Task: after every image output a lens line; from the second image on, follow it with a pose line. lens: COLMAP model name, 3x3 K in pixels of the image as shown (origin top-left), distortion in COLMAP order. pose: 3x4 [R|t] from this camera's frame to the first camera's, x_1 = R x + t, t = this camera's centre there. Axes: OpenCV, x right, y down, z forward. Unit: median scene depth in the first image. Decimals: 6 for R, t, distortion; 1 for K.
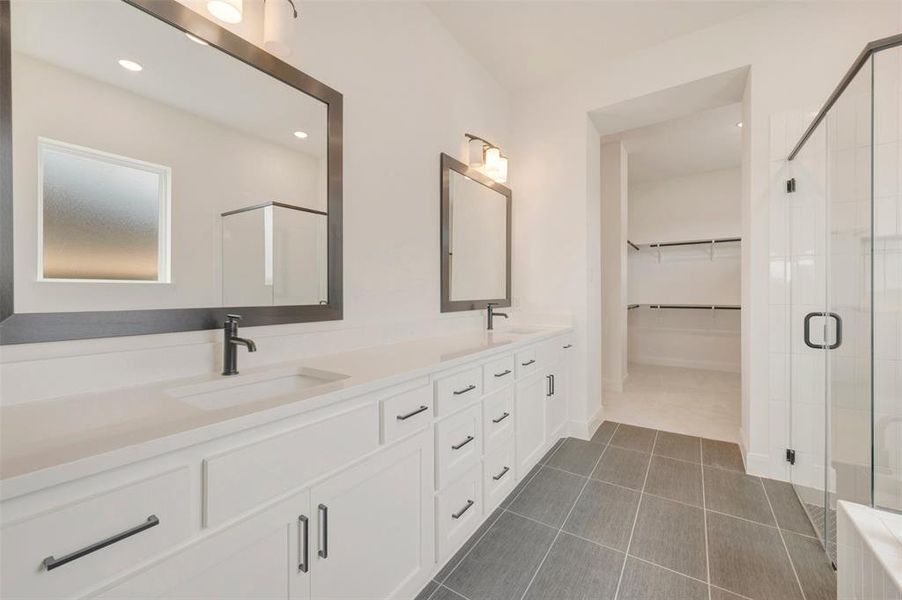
lens RADIAL K [[355.4, 0, 447.7], [0, 355.4, 295.7], [0, 0, 1]] dist [-0.000571, 0.000057]
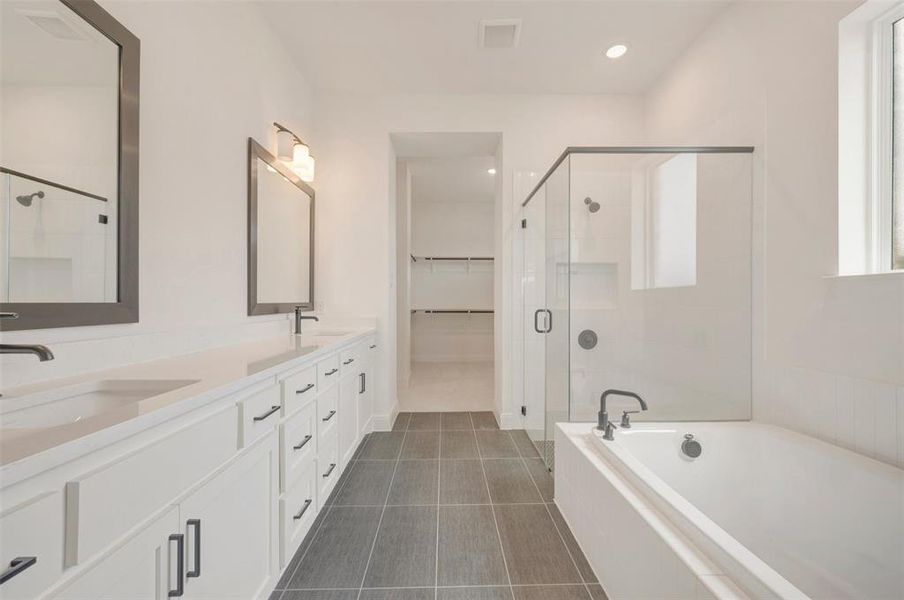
lens RADIAL K [[373.0, 0, 449.3], [0, 373.0, 302.3], [0, 0, 1]] dist [0.000741, 0.000021]
pose [[0.814985, 0.004818, 0.579462, -0.152631], [-0.001896, 0.999982, -0.005647, 0.018404], [-0.579479, 0.003504, 0.814980, -0.059444]]
